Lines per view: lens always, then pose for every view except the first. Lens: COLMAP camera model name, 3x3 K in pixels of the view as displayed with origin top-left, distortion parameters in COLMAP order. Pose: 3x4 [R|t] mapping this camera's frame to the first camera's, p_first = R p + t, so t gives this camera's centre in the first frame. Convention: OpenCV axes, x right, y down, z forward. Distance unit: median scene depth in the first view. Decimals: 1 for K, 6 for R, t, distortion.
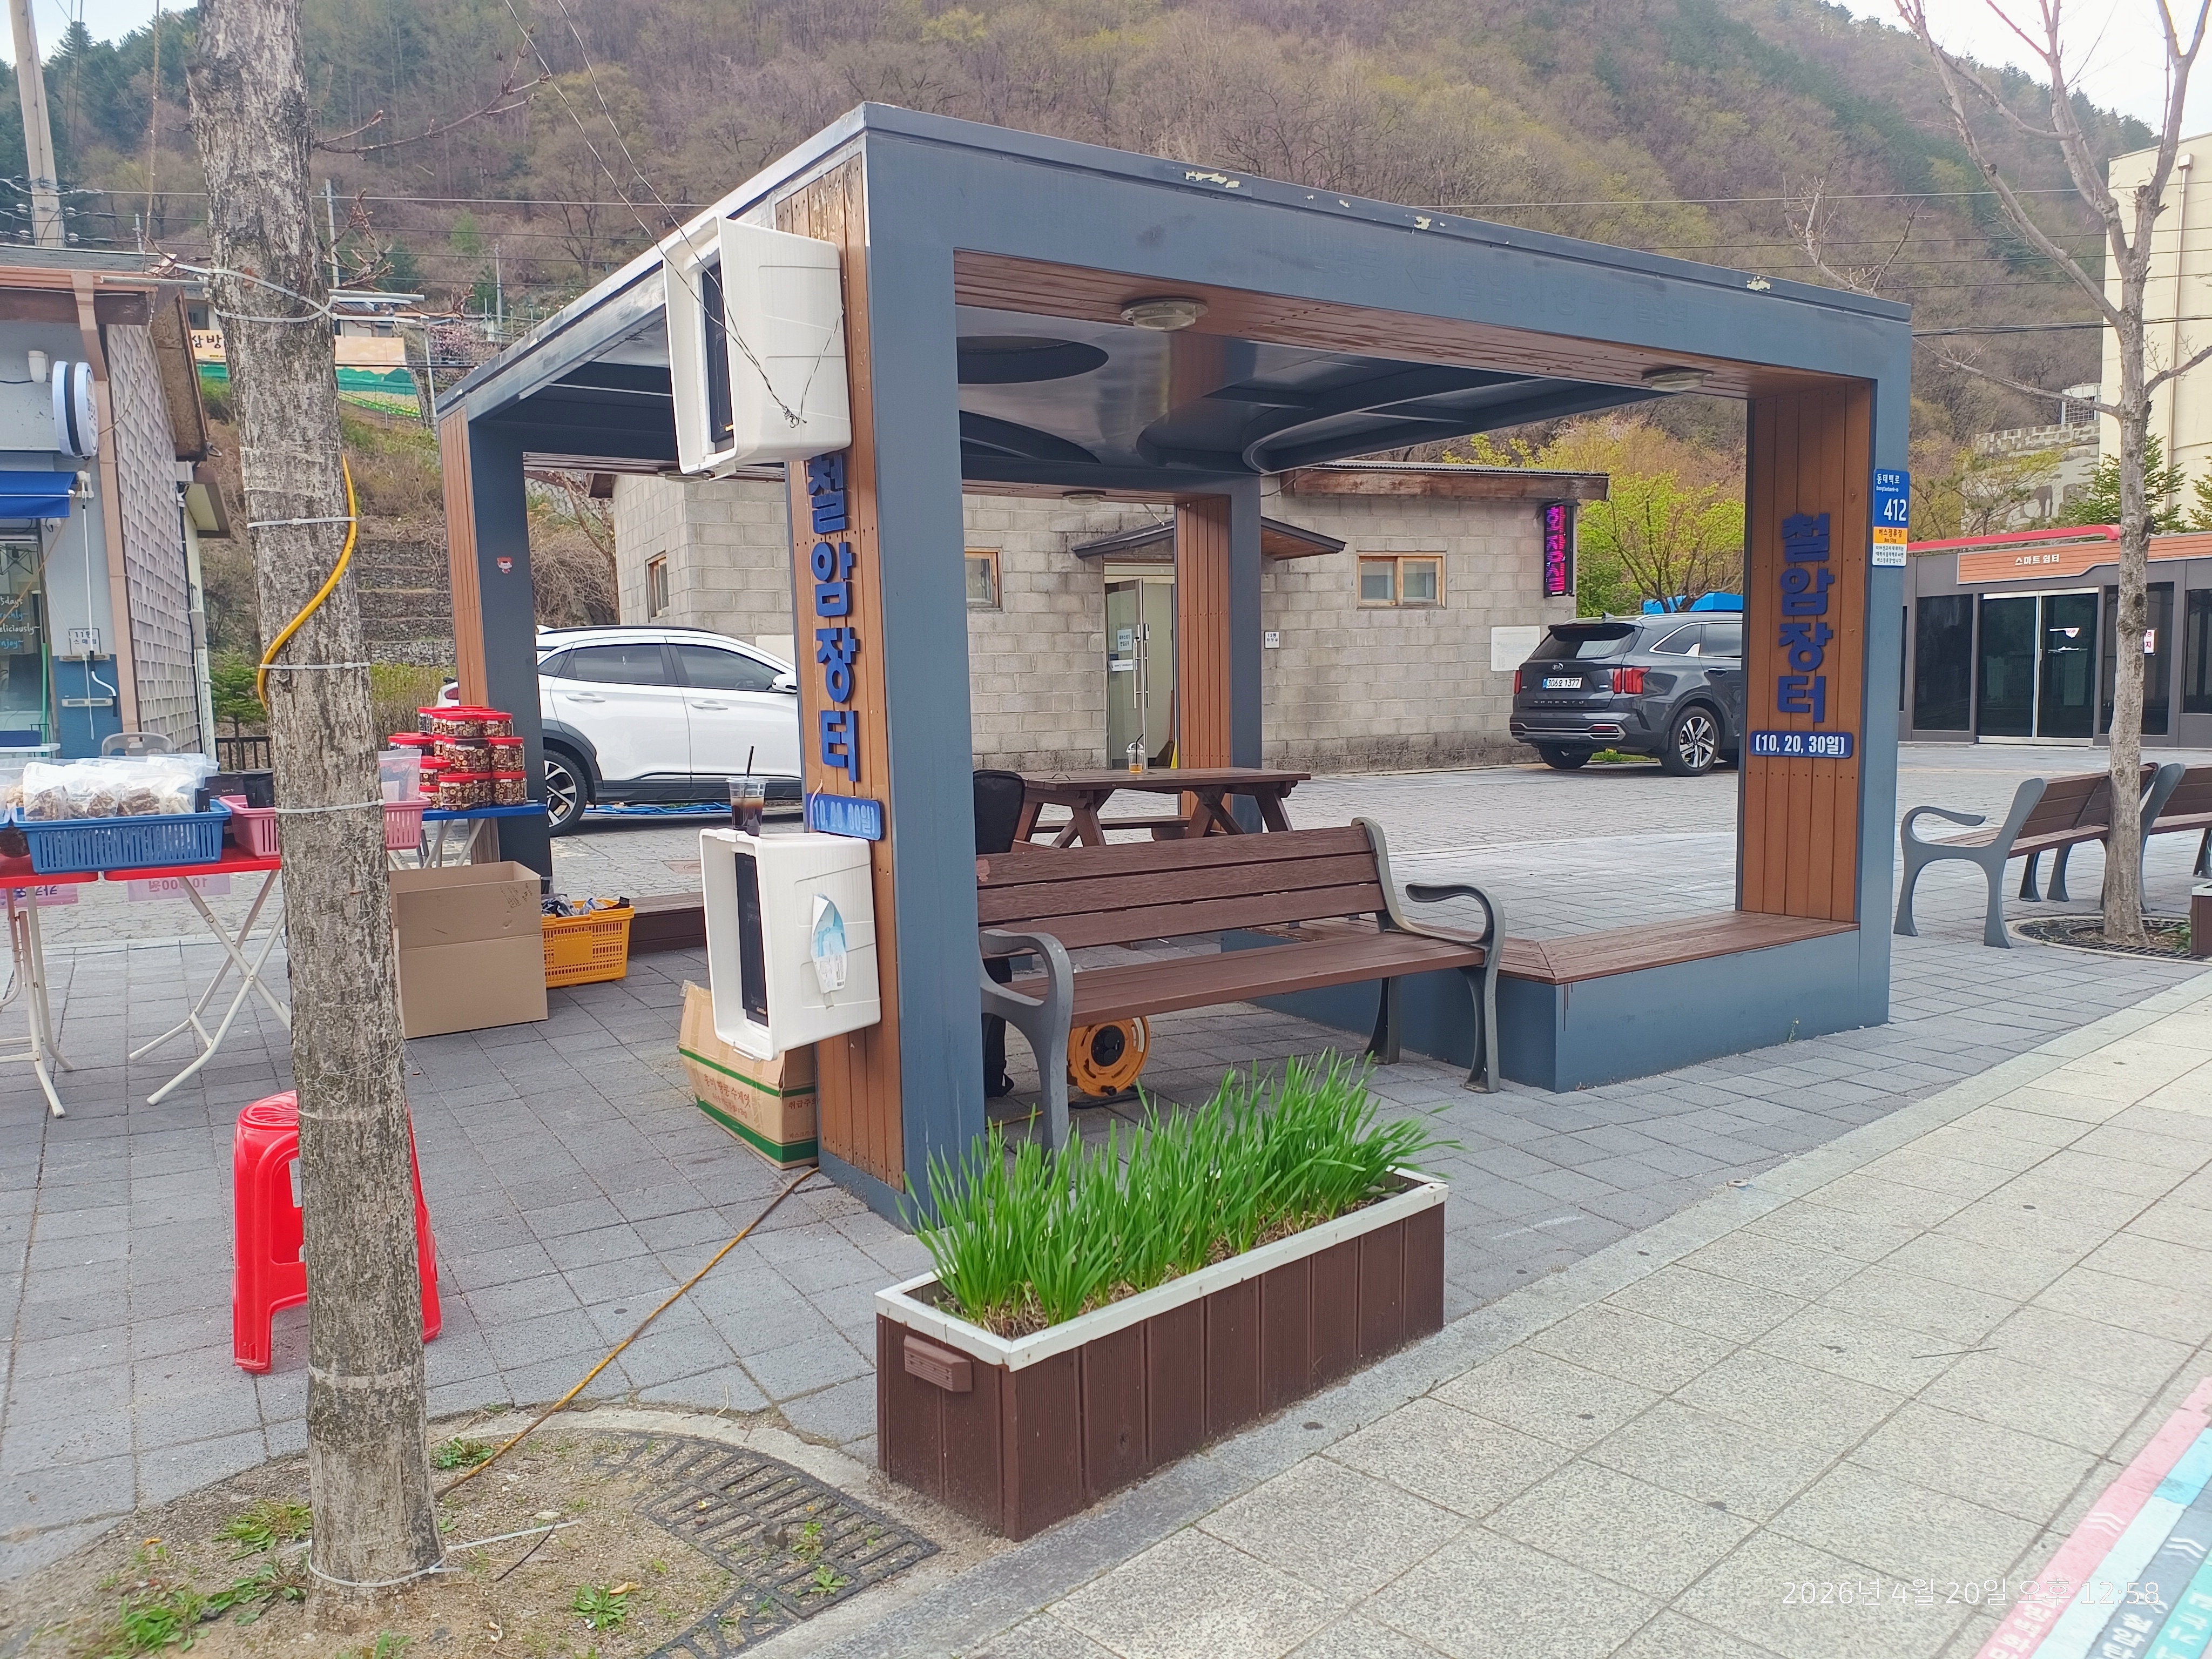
lens RADIAL K [[1631.6, 0, 1100.3], [0, 1631.6, 847.1], [0, 0, 1]] dist [0.011125, -0.045170]
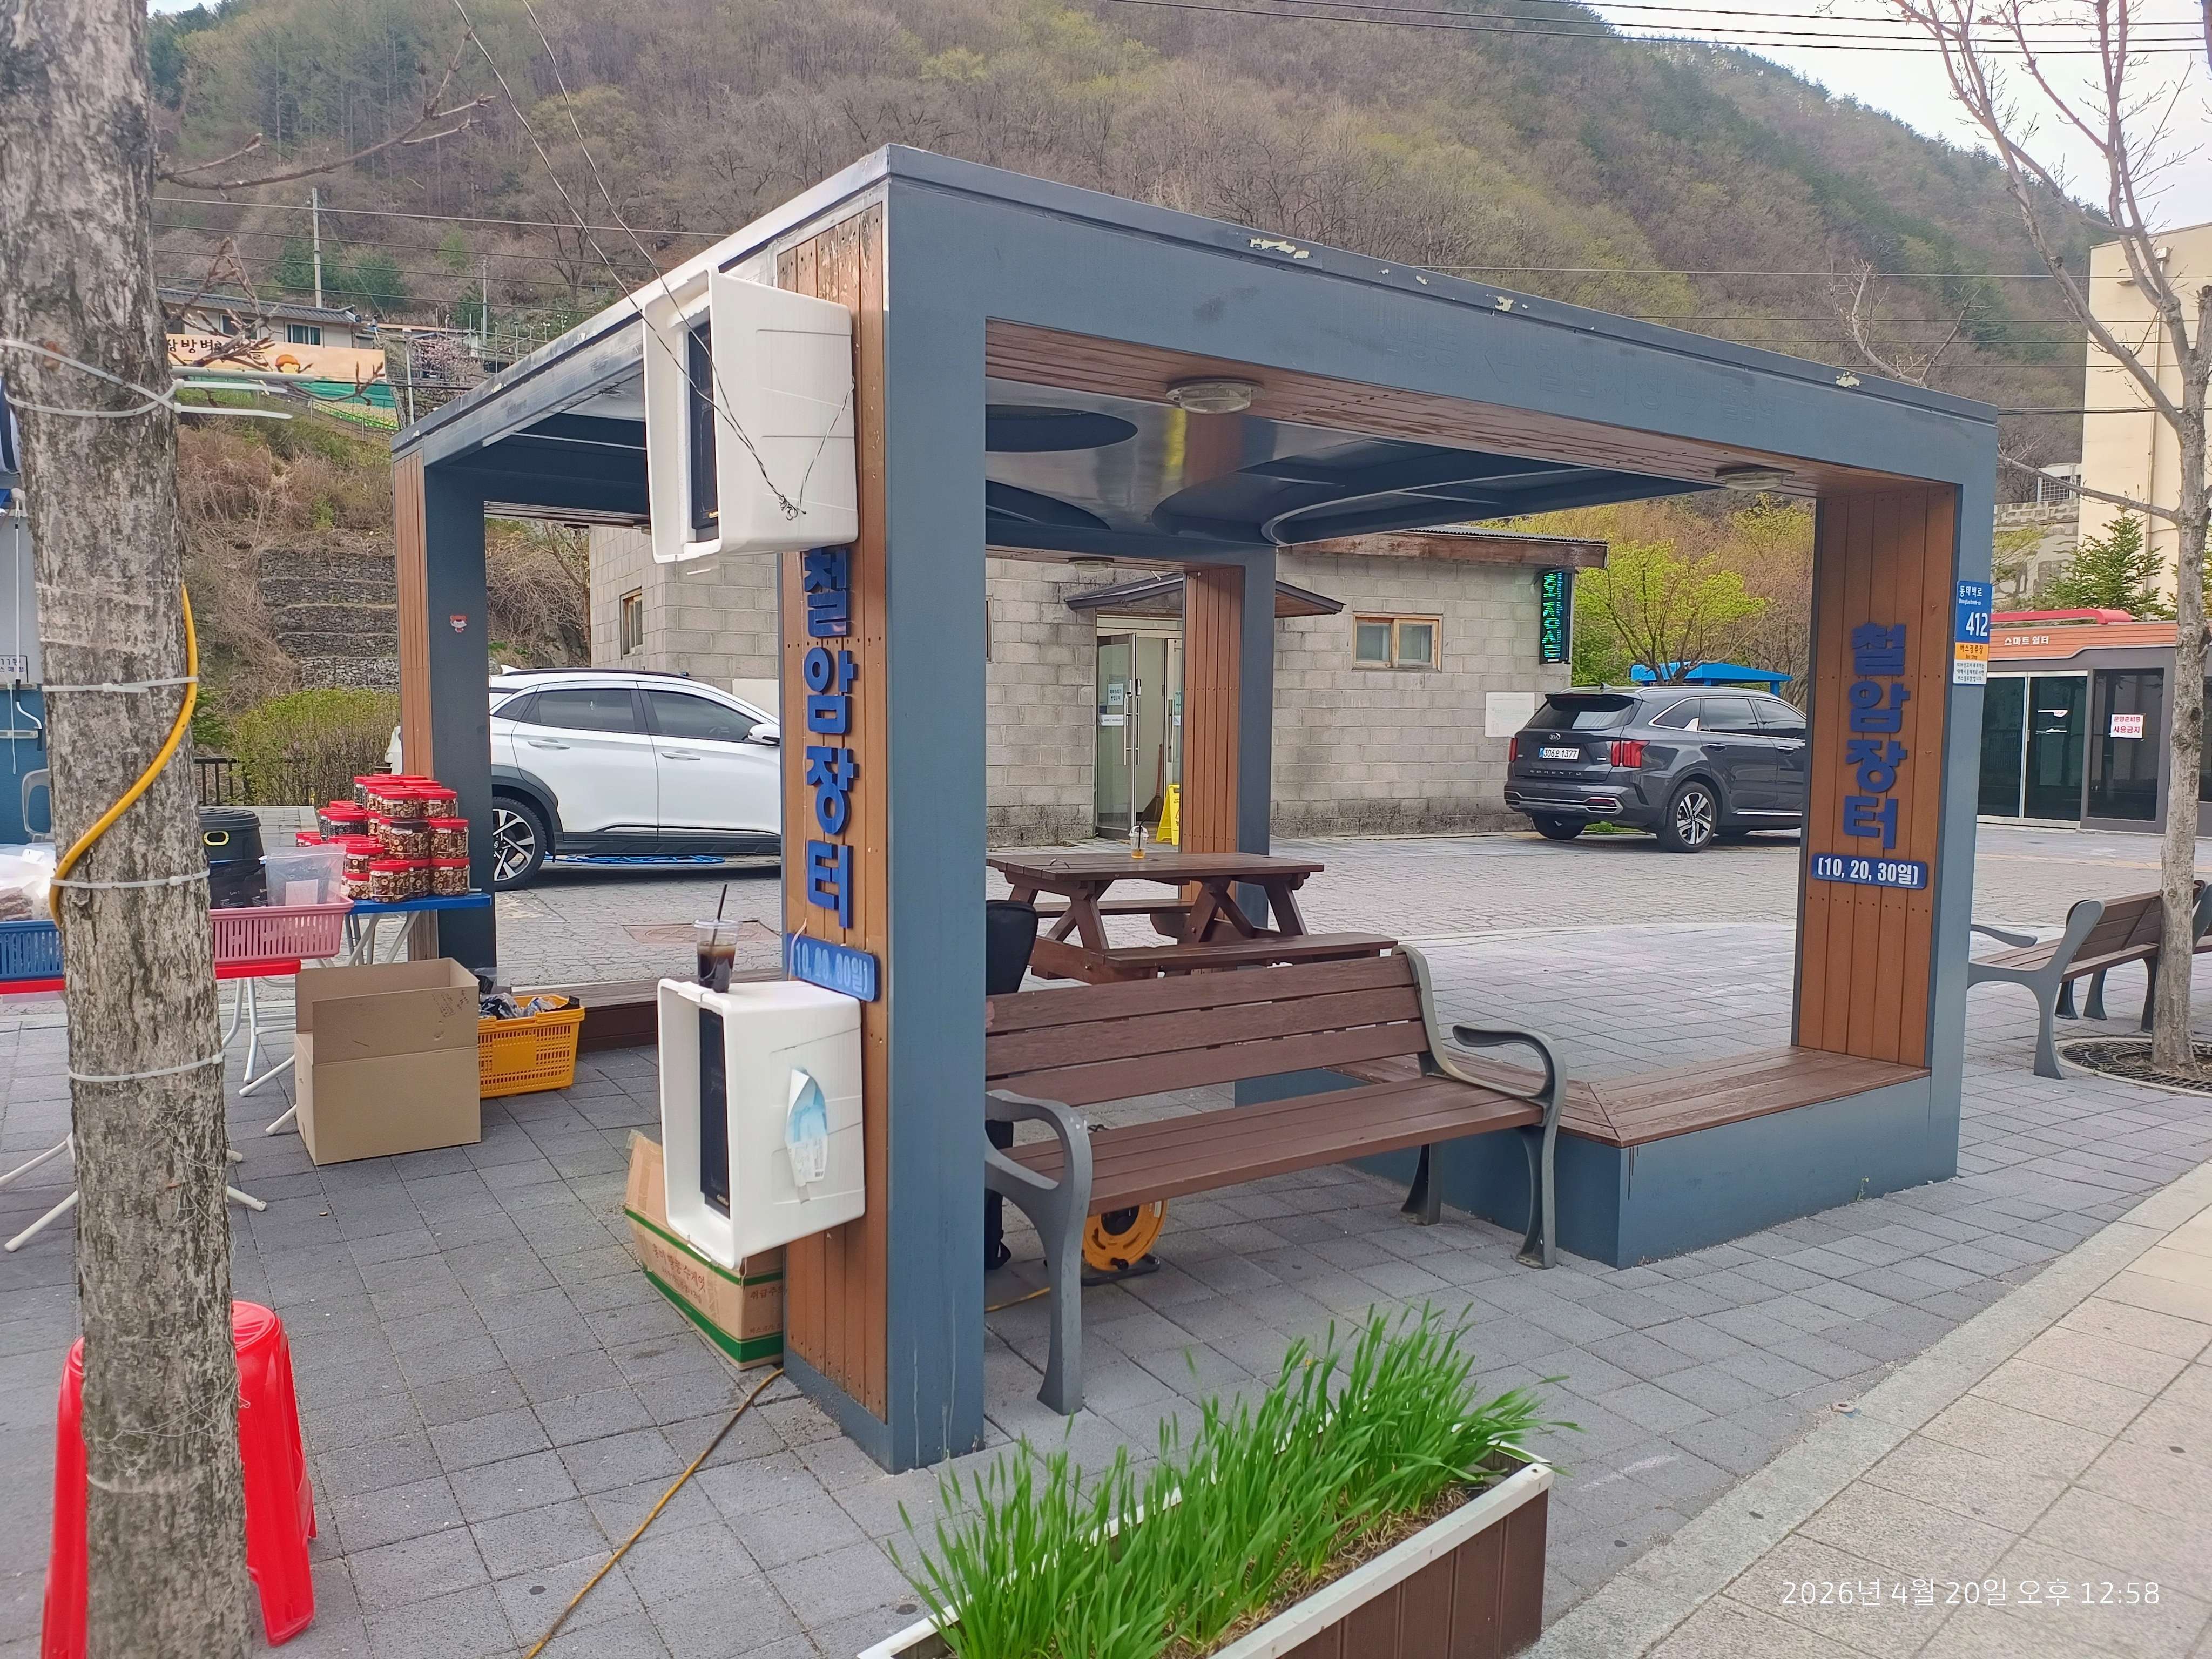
lens RADIAL K [[1631.6, 0, 1127.9], [0, 1631.6, 822.7], [0, 0, 1]] dist [0.011125, -0.045170]
pose [[0.998922, 0.031883, 0.033725, -0.022138], [-0.030654, 0.998868, -0.036377, -0.044831], [-0.034847, 0.035304, 0.998769, 0.093284]]
